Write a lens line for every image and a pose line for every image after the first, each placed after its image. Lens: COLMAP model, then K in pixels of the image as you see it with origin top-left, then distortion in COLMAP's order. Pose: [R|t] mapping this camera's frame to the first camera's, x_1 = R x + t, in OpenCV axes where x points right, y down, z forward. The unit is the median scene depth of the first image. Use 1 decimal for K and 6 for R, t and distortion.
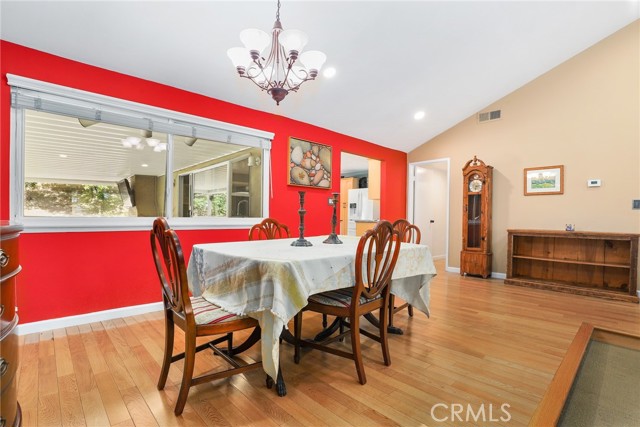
lens RADIAL K [[297.2, 0, 321.1], [0, 297.2, 223.5], [0, 0, 1]] dist [-0.024605, 0.001094]
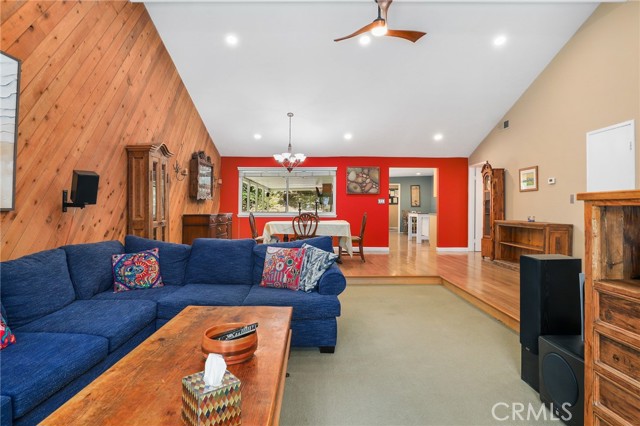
lens RADIAL K [[332.4, 0, 320.0], [0, 332.4, 213.0], [0, 0, 1]] dist [-0.021147, 0.001607]
pose [[0.734754, -0.001801, -0.678331, 1.070164], [-0.008871, 0.999885, -0.012264, 0.013597], [0.678275, 0.015029, 0.734654, -0.553230]]
